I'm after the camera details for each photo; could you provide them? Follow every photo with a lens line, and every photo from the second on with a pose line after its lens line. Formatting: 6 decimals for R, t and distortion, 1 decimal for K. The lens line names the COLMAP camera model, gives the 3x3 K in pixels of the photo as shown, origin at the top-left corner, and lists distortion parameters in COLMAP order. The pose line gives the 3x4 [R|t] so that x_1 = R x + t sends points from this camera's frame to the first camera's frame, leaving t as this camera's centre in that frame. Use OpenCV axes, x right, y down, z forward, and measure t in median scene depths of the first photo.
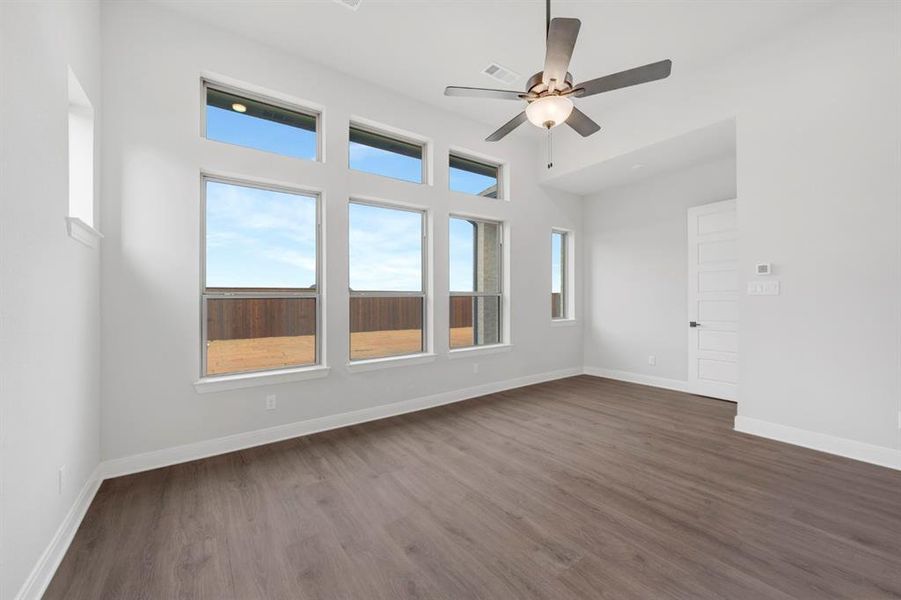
lens RADIAL K [[355.5, 0, 454.3], [0, 355.5, 300.4], [0, 0, 1]] dist [-0.000451, 0.000168]
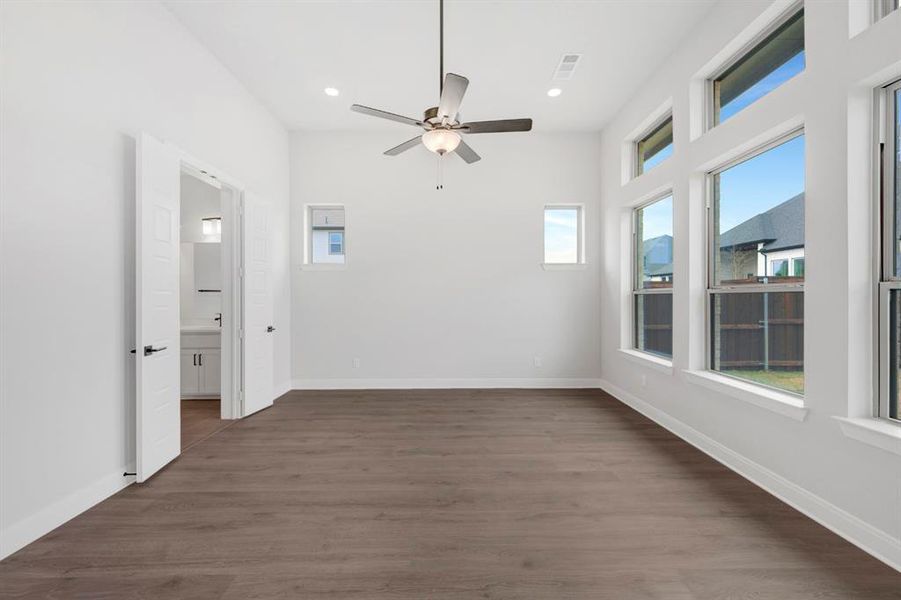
lens RADIAL K [[355.5, 0, 454.3], [0, 355.5, 300.4], [0, 0, 1]] dist [-0.000451, 0.000168]
pose [[-0.577735, 0.021875, -0.815931, 1.037415], [0.012349, 0.999761, 0.018059, -0.017231], [0.816131, 0.000357, -0.577867, 1.482739]]
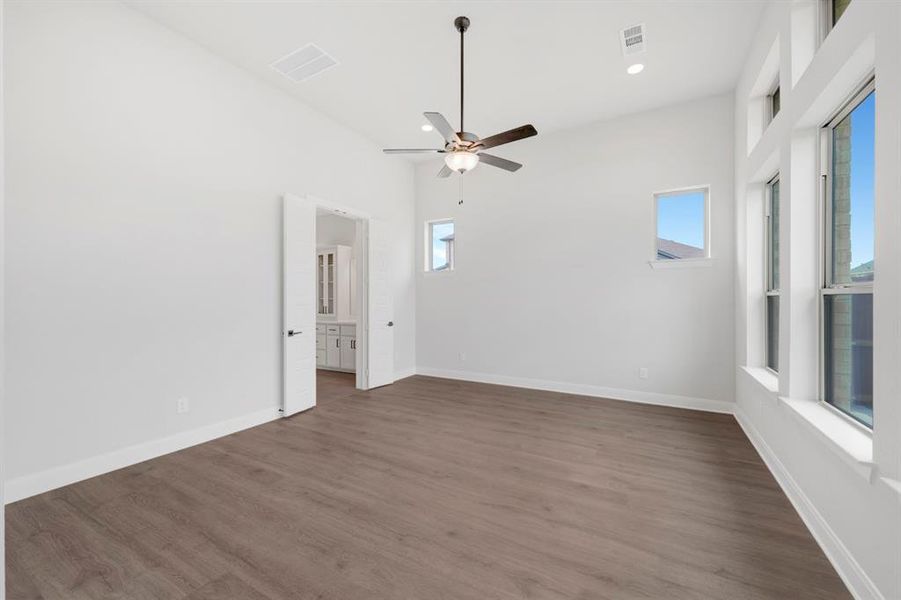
lens RADIAL K [[355.5, 0, 454.3], [0, 355.5, 300.4], [0, 0, 1]] dist [-0.000451, 0.000168]
pose [[-0.908169, 0.015501, -0.418318, 0.732220], [0.014223, 0.999880, 0.006173, -0.011830], [0.418363, -0.000344, -0.908280, 1.899958]]
